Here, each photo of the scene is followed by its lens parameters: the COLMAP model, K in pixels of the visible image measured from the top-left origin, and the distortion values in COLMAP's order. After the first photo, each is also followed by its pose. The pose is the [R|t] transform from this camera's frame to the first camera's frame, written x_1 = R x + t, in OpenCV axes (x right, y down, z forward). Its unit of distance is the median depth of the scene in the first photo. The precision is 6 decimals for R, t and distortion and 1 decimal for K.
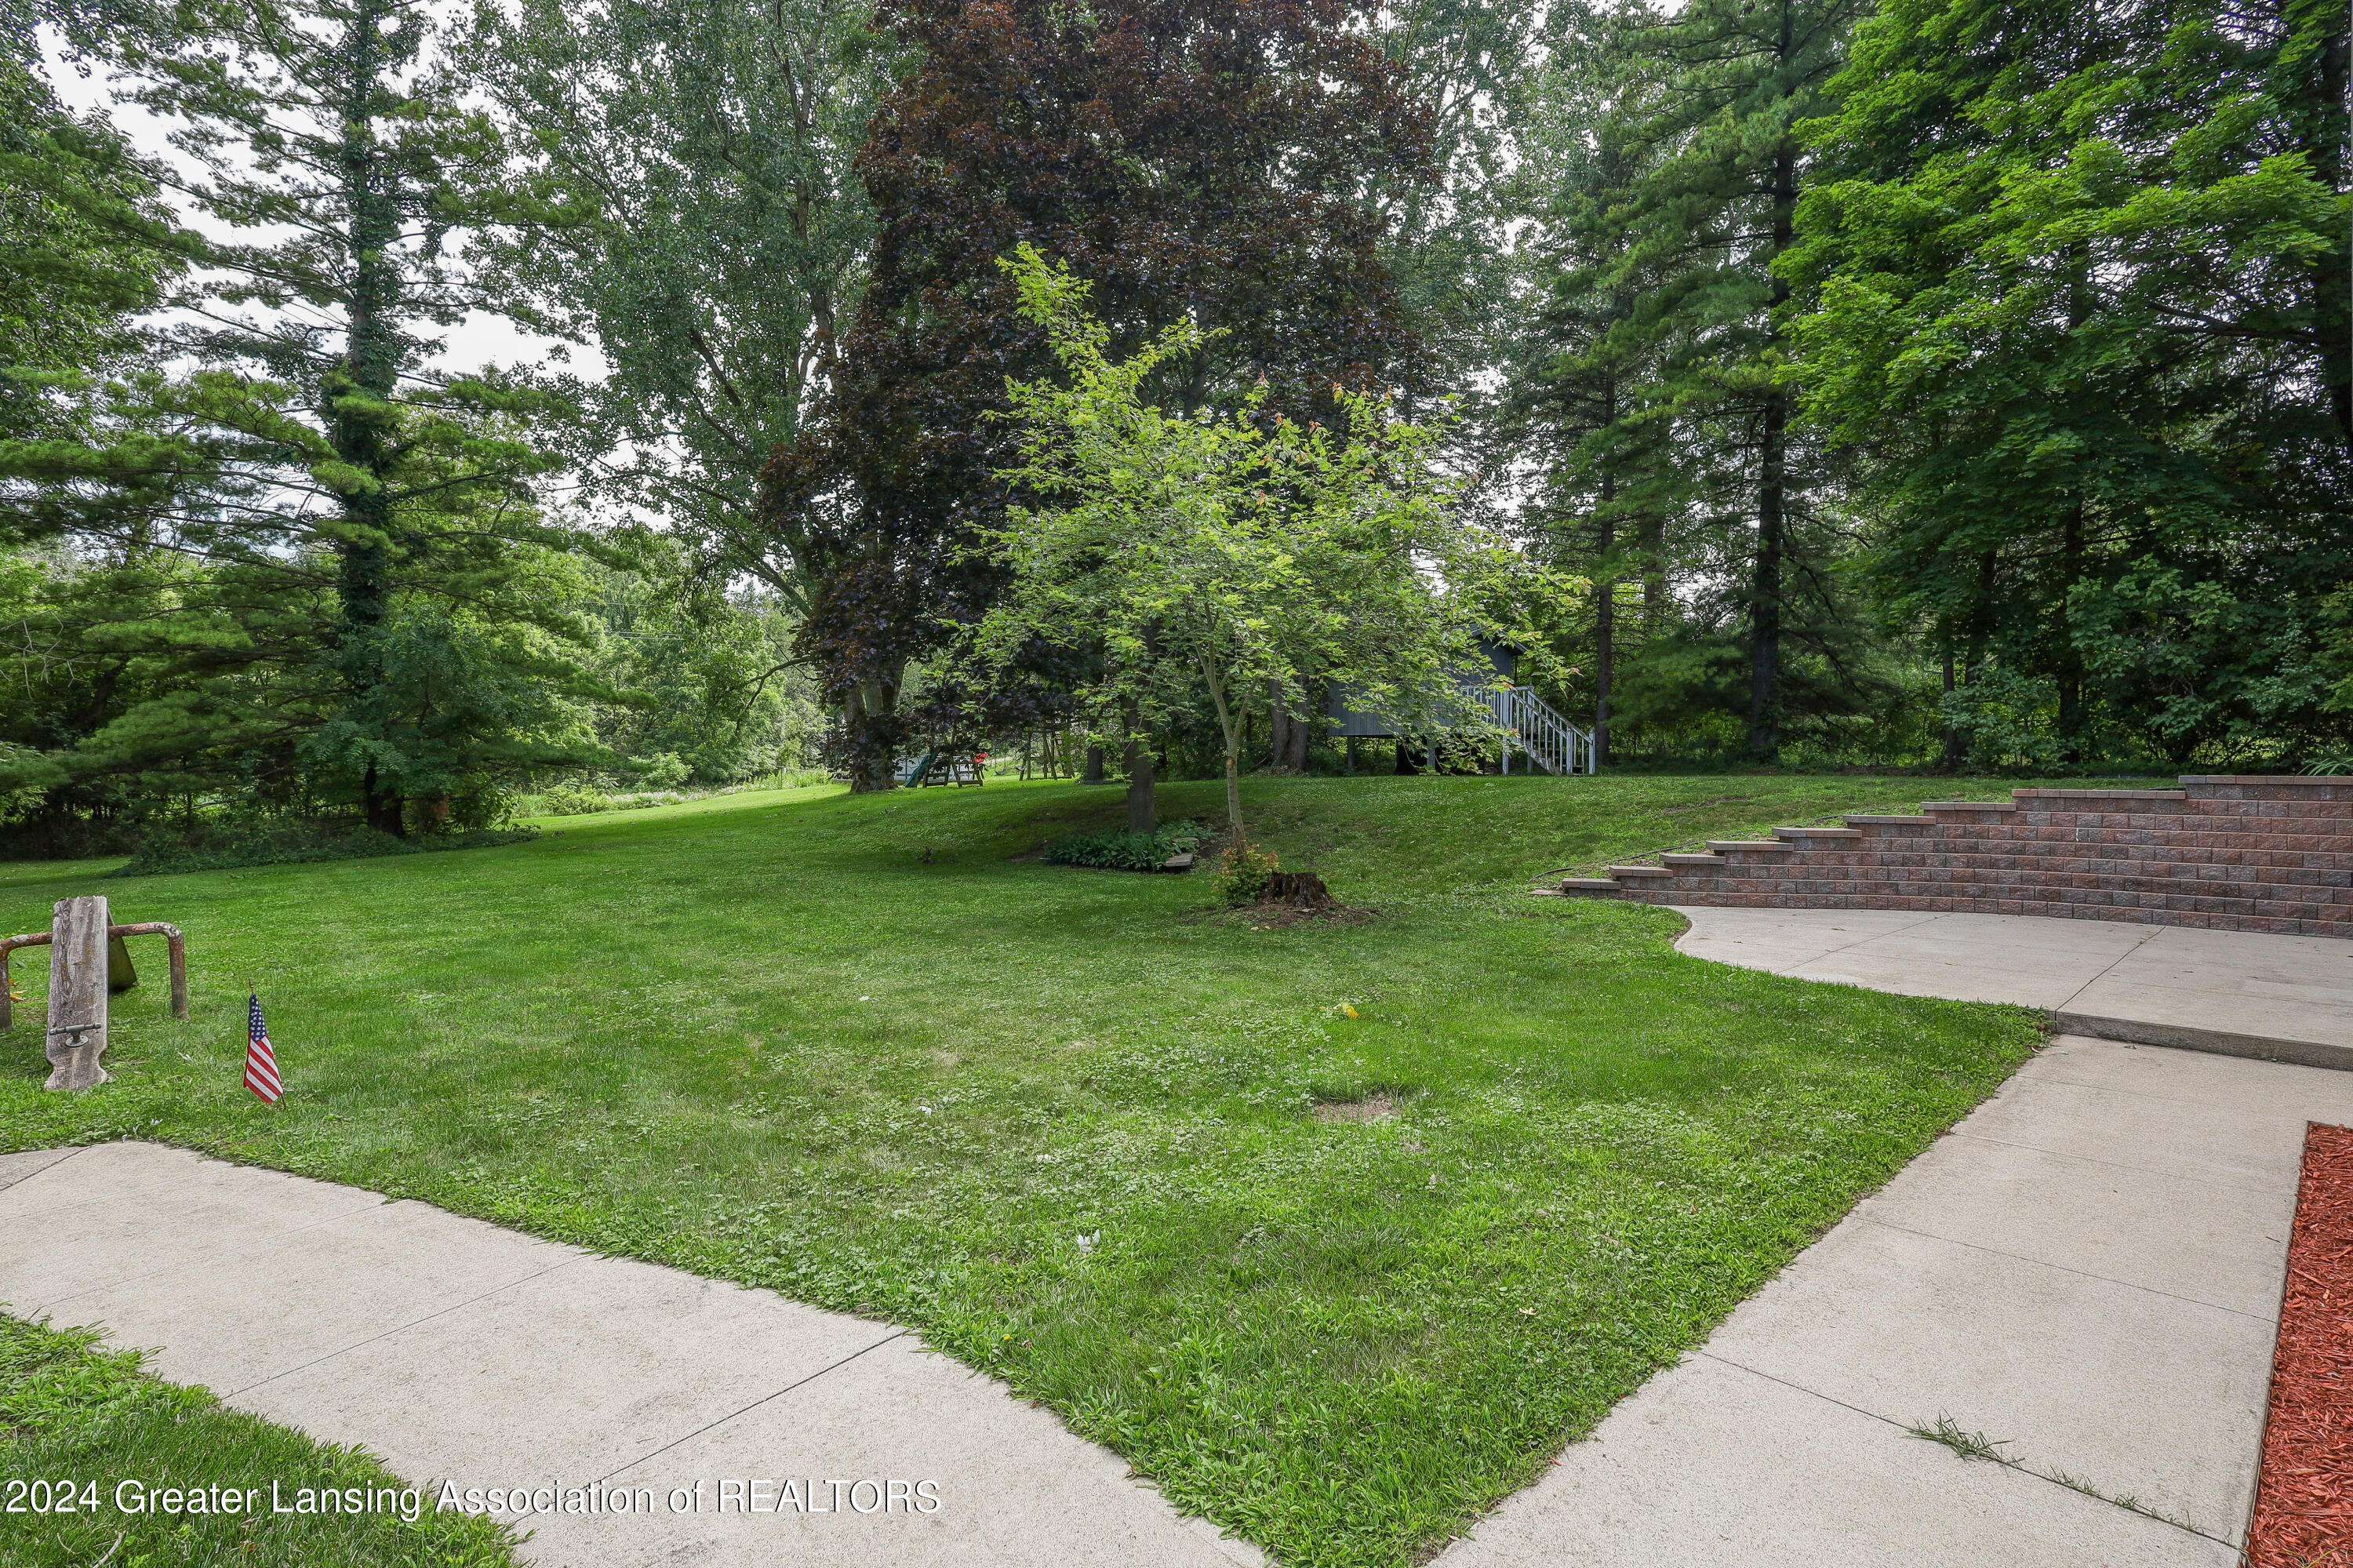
lens RADIAL K [[1102.7, 0, 1177.3], [0, 1102.7, 781.5], [0, 0, 1]] dist [0.002591, 0.000323]
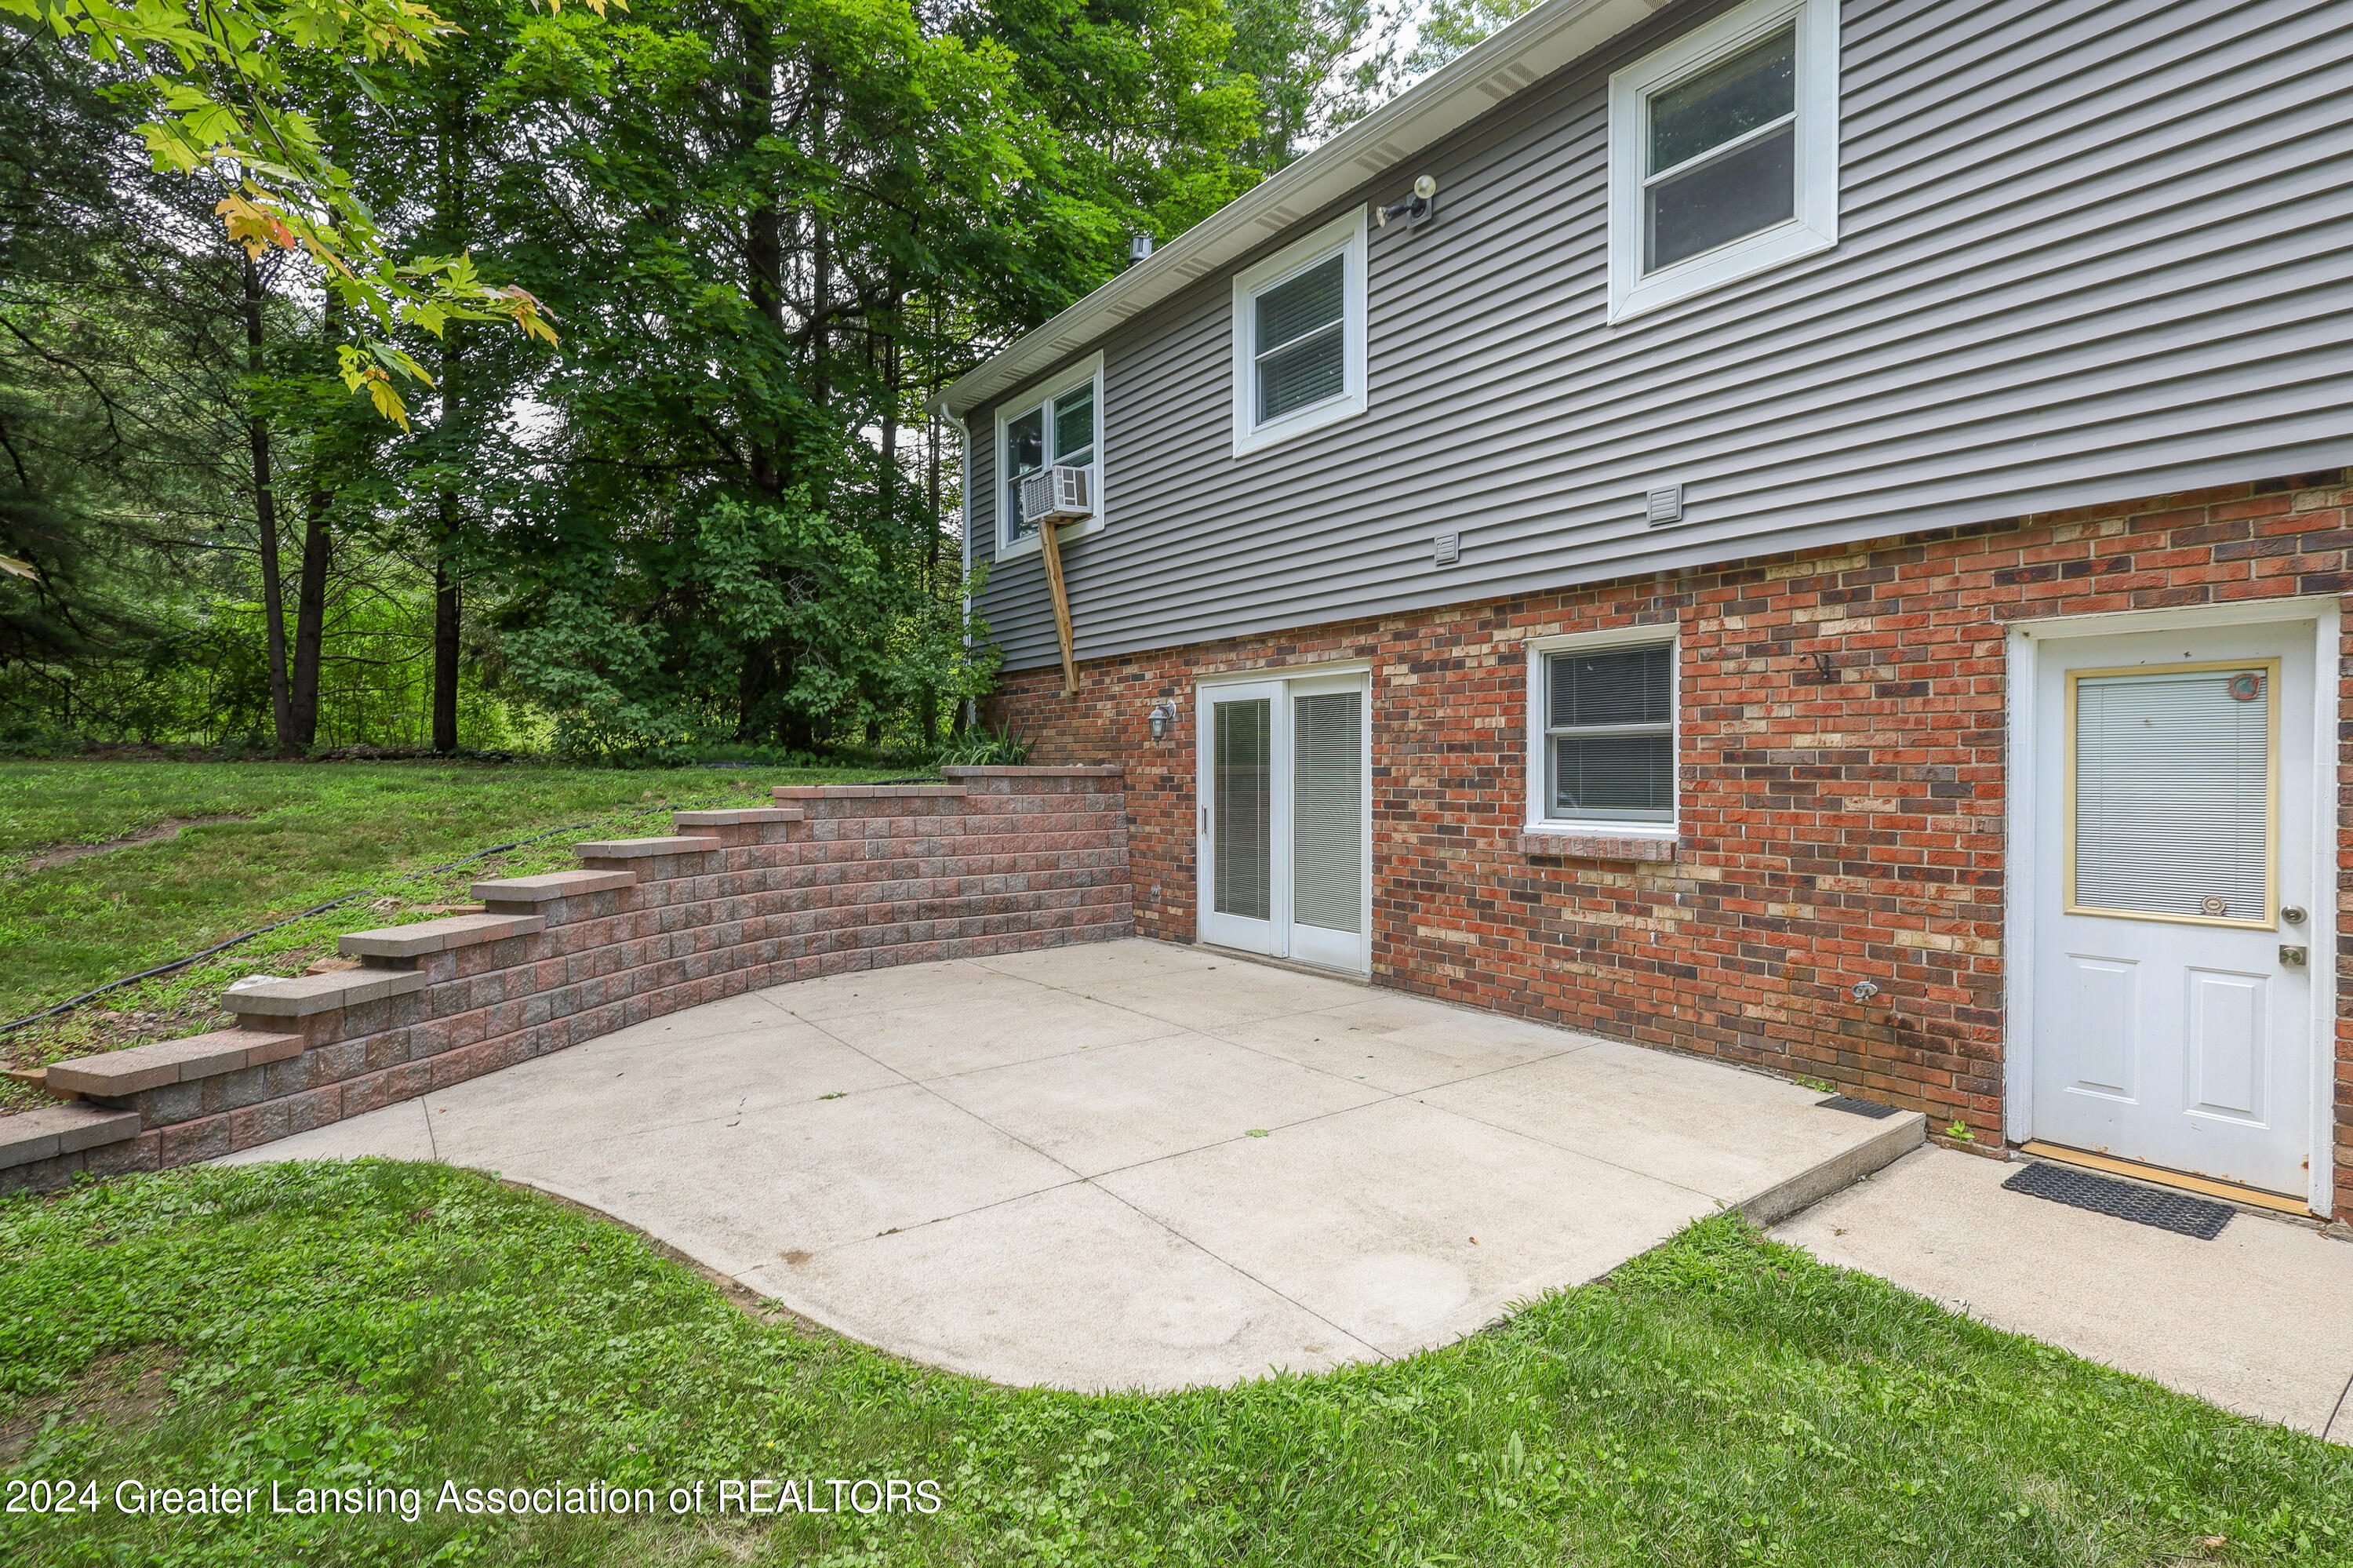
lens RADIAL K [[1102.7, 0, 1175.1], [0, 1102.7, 783.2], [0, 0, 1]] dist [0.002591, 0.000323]
pose [[0.099304, -0.018988, 0.994876, 0.134839], [0.005320, 0.999814, 0.018551, -0.006647], [-0.995043, 0.003451, 0.099386, 0.743675]]
